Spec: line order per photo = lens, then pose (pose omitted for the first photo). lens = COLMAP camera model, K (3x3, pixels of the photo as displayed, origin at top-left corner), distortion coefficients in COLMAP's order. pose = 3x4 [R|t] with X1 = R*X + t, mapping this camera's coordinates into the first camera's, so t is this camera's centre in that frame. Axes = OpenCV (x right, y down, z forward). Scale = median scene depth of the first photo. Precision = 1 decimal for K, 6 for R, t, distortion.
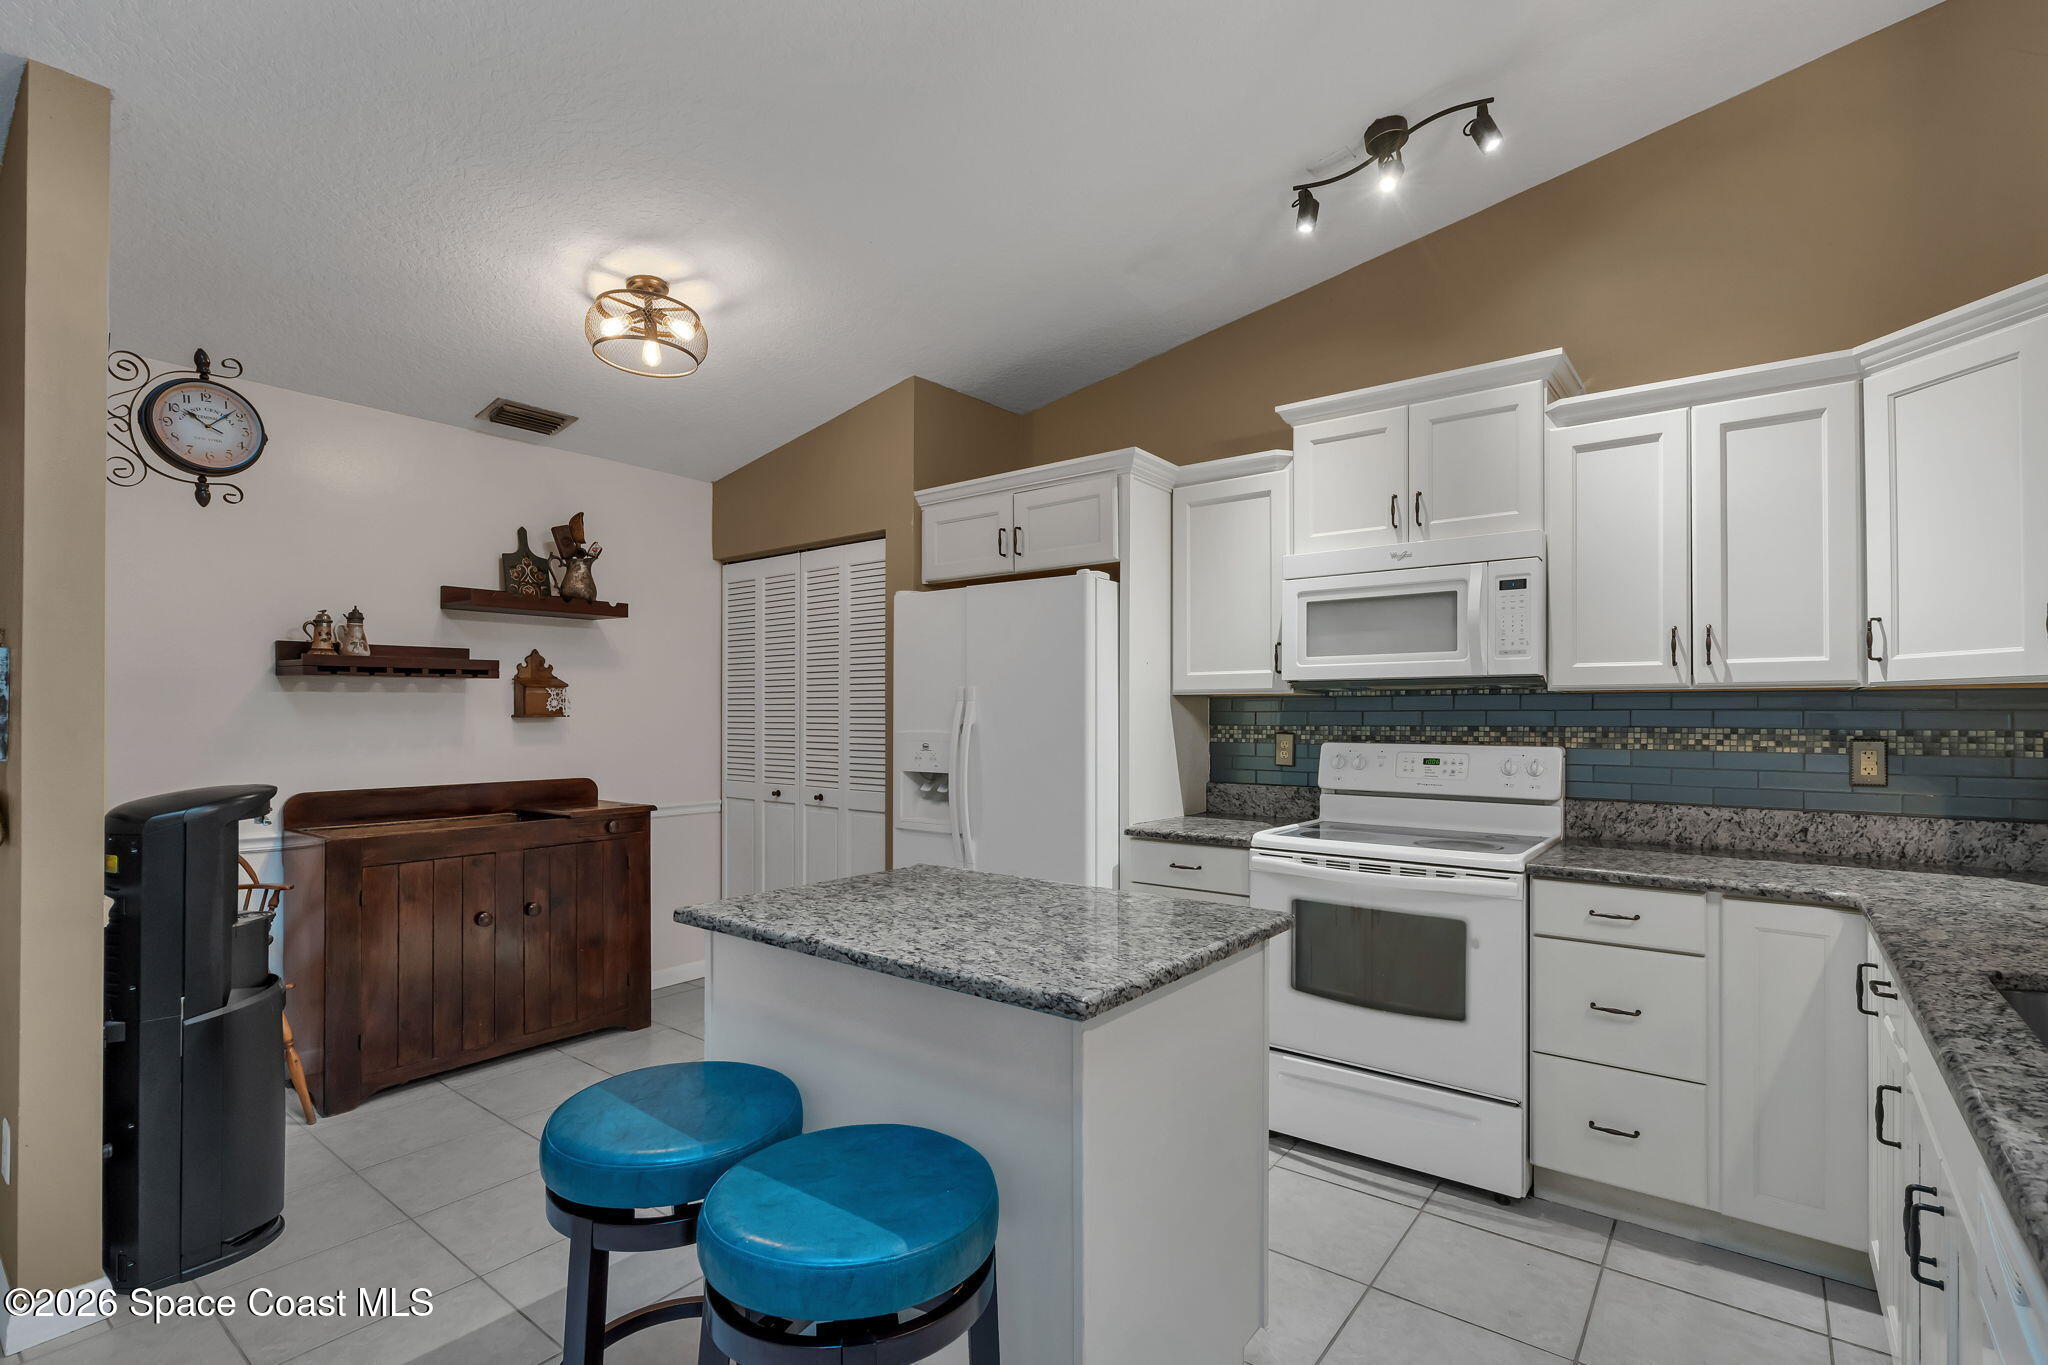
lens RADIAL K [[944.3, 0, 1045.2], [0, 944.3, 701.2], [0, 0, 1]] dist [-0.002513, 0.000391]
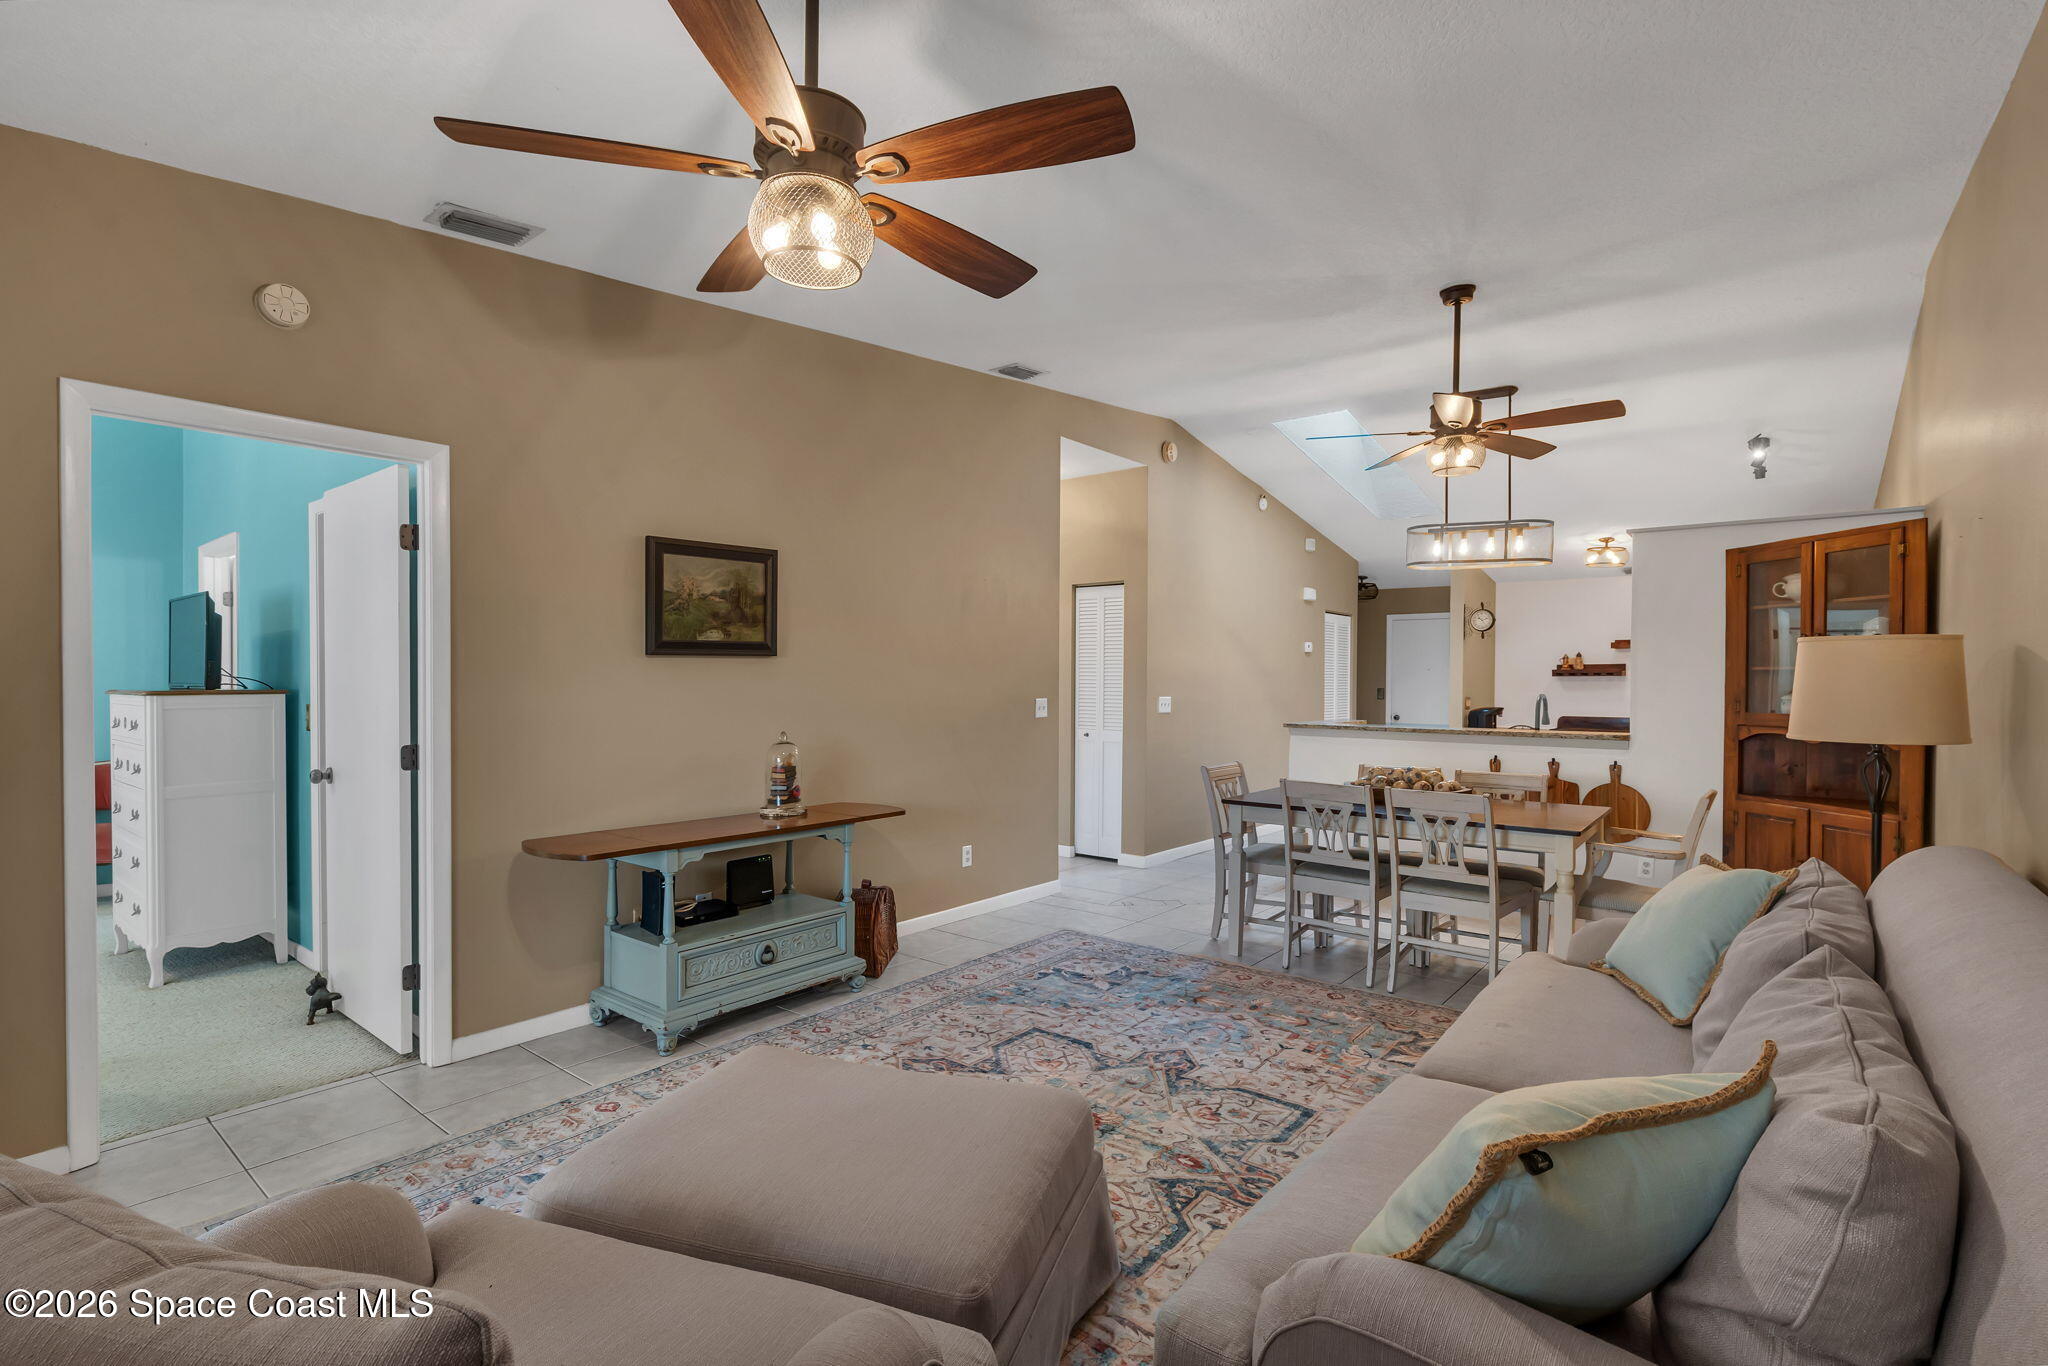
lens RADIAL K [[954.9, 0, 1032.3], [0, 954.9, 691.9], [0, 0, 1]] dist [-0.004099, 0.000041]
pose [[-0.023013, 0.007919, -0.999704, 2.174560], [0.004737, 0.999958, 0.007812, -0.008620], [0.999724, -0.004556, -0.023049, -0.582617]]
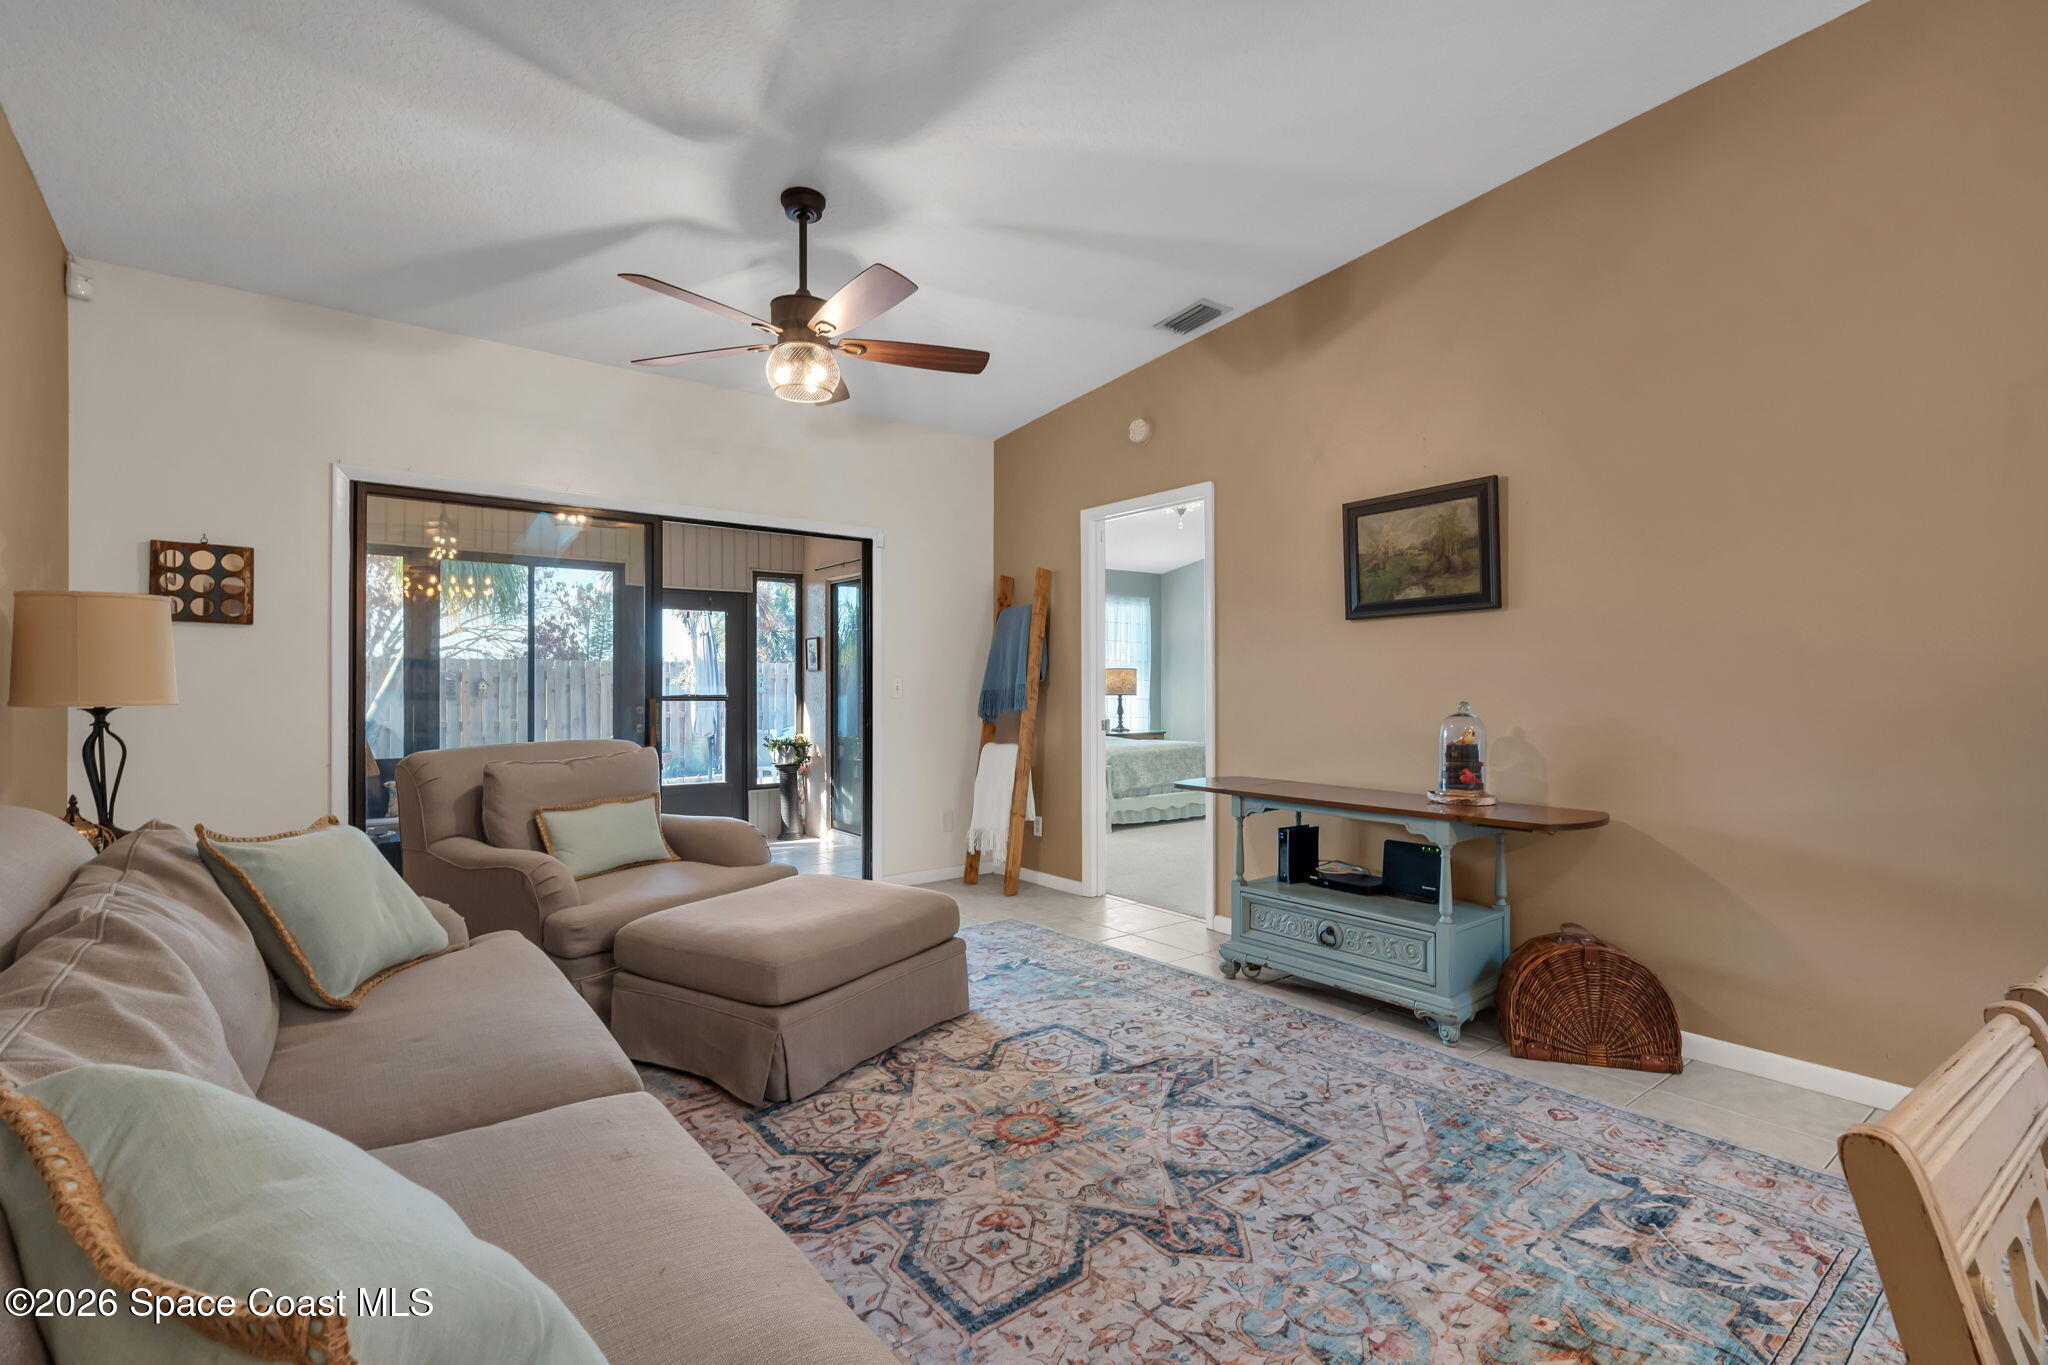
lens RADIAL K [[935.9, 0, 1024.0], [0, 935.9, 682.5], [0, 0, 1]] dist [-0.004521, -0.000154]
pose [[-0.965506, -0.002872, 0.260364, 1.156815], [-0.006230, 0.999908, -0.012075, 0.045220], [-0.260305, -0.013281, -0.965435, 0.120230]]
